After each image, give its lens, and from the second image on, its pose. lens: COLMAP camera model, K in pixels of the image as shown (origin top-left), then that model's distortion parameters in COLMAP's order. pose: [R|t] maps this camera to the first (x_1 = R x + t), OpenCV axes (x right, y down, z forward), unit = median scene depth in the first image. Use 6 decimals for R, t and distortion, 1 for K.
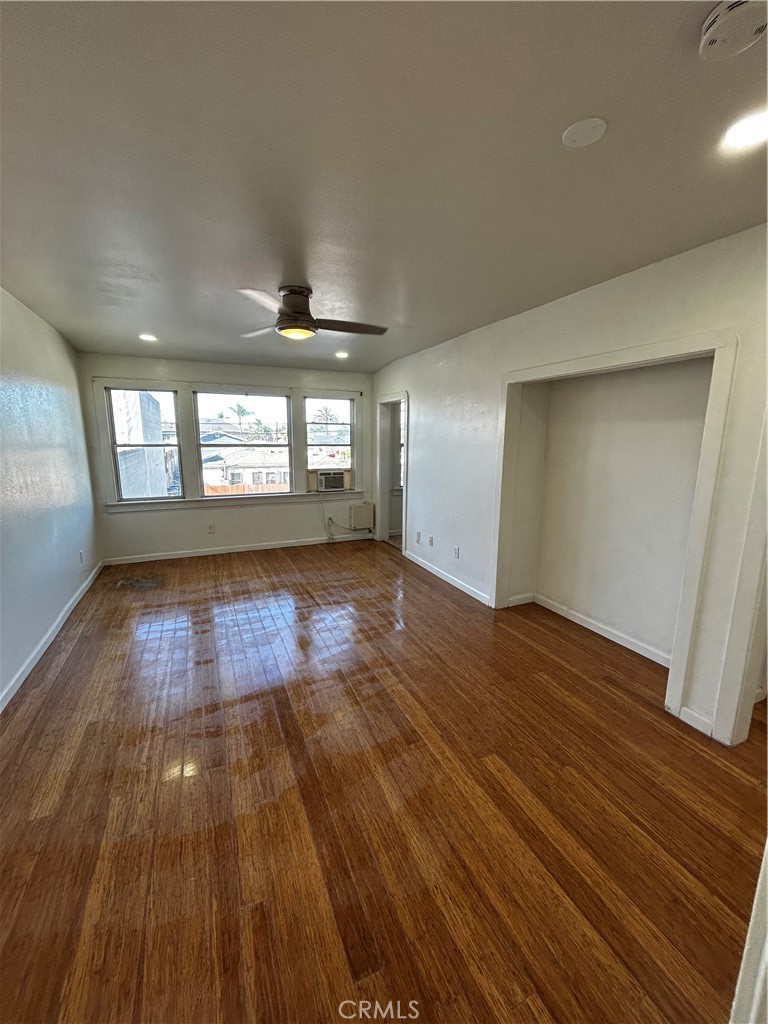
lens RADIAL K [[411.9, 0, 381.9], [0, 411.9, 510.3], [0, 0, 1]] dist [0.000014, -0.000259]
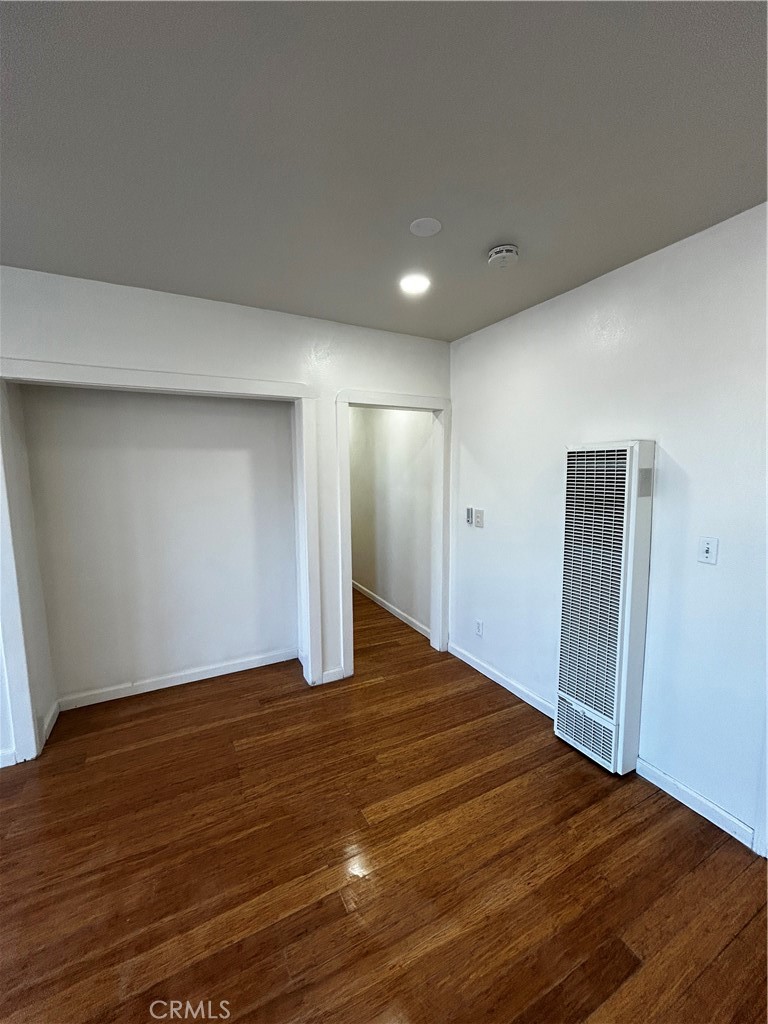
lens RADIAL K [[411.9, 0, 382.6], [0, 411.9, 513.8], [0, 0, 1]] dist [0.000014, -0.000259]
pose [[-0.073477, -0.121114, 0.989915, -0.512675], [0.179525, 0.974778, 0.132587, -0.148823], [-0.981006, 0.187457, -0.049880, 0.817285]]
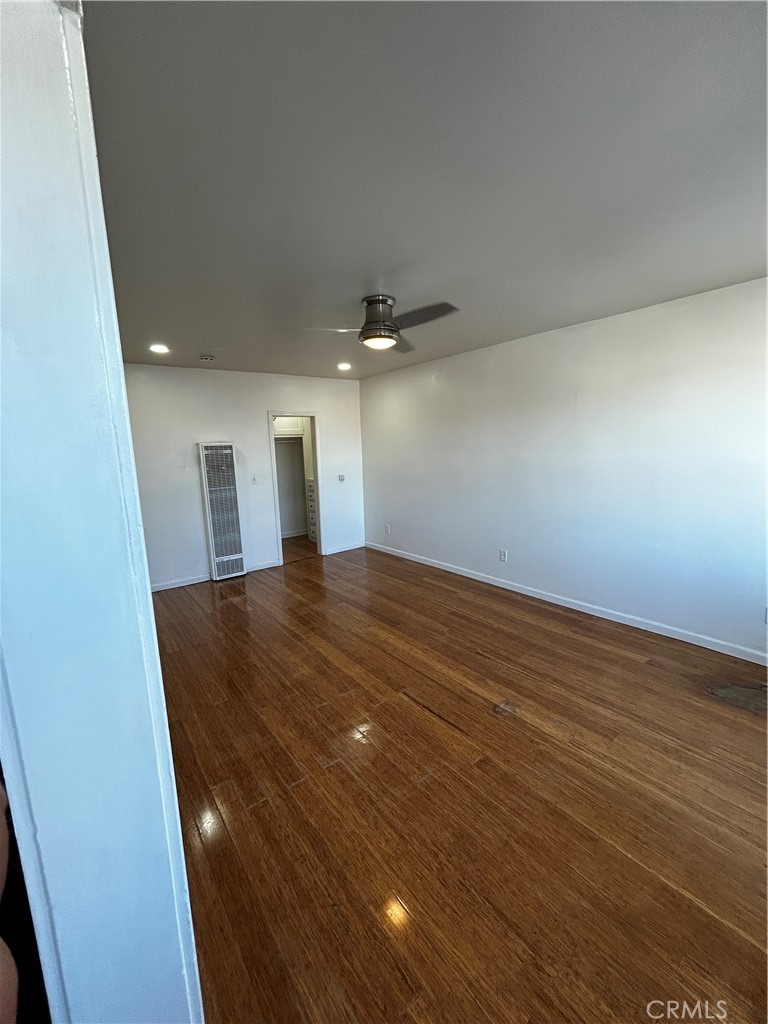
lens RADIAL K [[411.9, 0, 383.5], [0, 411.9, 512.6], [0, 0, 1]] dist [0.000014, -0.000259]
pose [[-0.973264, 0.060648, -0.221537, 0.036081], [-0.014146, 0.946852, 0.321358, -0.462382], [0.229253, 0.315900, -0.920679, 2.622602]]
